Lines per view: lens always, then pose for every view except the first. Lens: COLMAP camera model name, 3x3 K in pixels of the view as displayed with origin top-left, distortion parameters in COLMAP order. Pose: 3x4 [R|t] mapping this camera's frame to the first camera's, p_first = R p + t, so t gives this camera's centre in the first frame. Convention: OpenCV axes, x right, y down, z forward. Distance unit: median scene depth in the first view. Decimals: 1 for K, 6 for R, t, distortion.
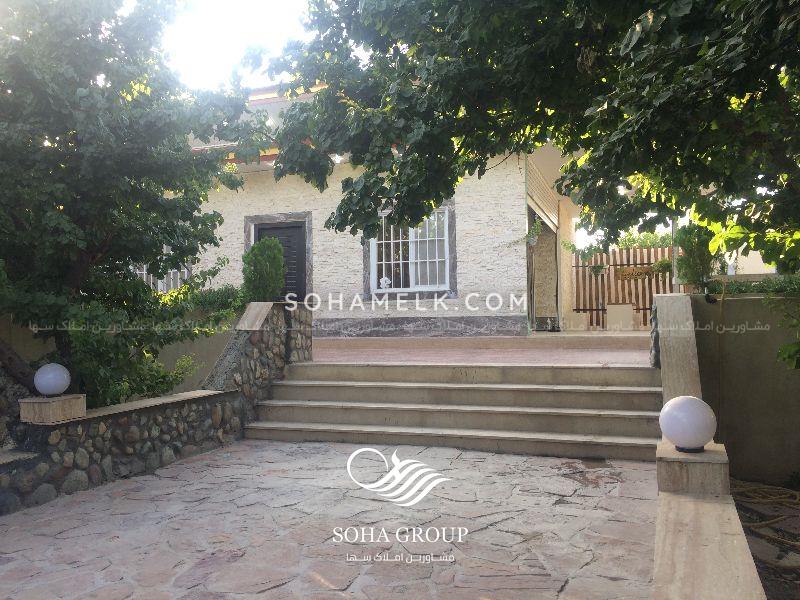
lens RADIAL K [[695.0, 0, 400.0], [0, 695.0, 300.0], [0, 0, 1]] dist [0.114321, -0.143273]
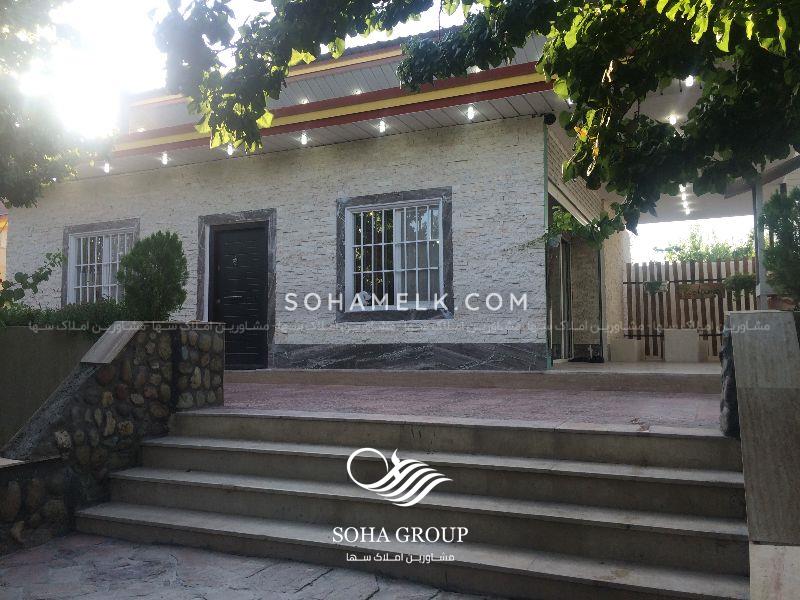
lens RADIAL K [[695.0, 0, 400.0], [0, 695.0, 300.0], [0, 0, 1]] dist [0.114321, -0.143273]
pose [[0.996365, 0.003206, -0.085121, 0.090333], [-0.006076, 0.999421, -0.033477, 0.002724], [0.084964, 0.033872, 0.995808, 0.250750]]
